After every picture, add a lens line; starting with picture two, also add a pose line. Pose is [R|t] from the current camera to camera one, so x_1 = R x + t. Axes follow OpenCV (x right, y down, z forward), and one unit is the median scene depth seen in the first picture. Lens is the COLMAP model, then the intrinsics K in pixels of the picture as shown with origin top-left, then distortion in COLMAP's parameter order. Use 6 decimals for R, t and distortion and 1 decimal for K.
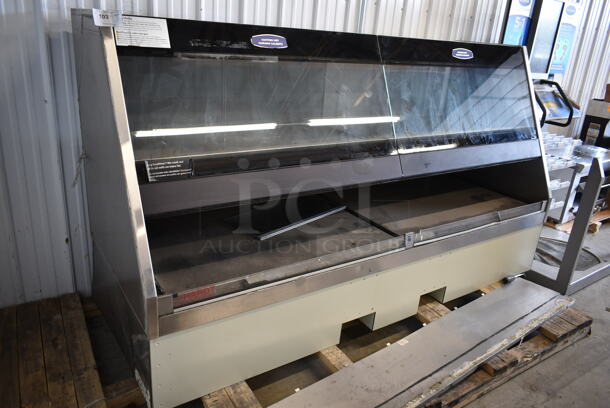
lens RADIAL K [[464.7, 0, 308.3], [0, 464.7, 204.5], [0, 0, 1]] dist [-0.021285, 0.005633]
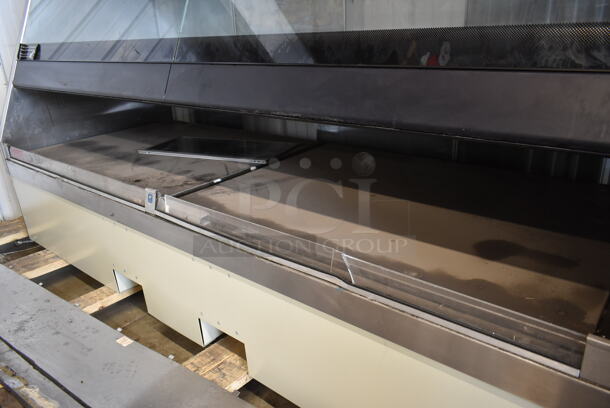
lens RADIAL K [[464.7, 0, 308.3], [0, 464.7, 204.5], [0, 0, 1]] dist [-0.021285, 0.005633]
pose [[0.265908, 0.272535, -0.924672, 1.010094], [-0.269015, 0.942077, 0.200304, -0.119864], [0.925702, 0.195489, 0.323822, 1.178017]]
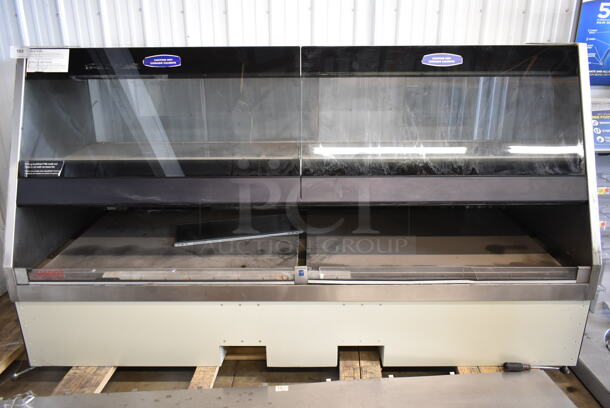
lens RADIAL K [[464.7, 0, 308.3], [0, 464.7, 204.5], [0, 0, 1]] dist [-0.021285, 0.005633]
pose [[0.820274, 0.108754, -0.561537, 0.834477], [-0.136741, 0.990575, -0.007898, -0.058446], [0.555385, 0.083264, 0.827414, 0.322378]]
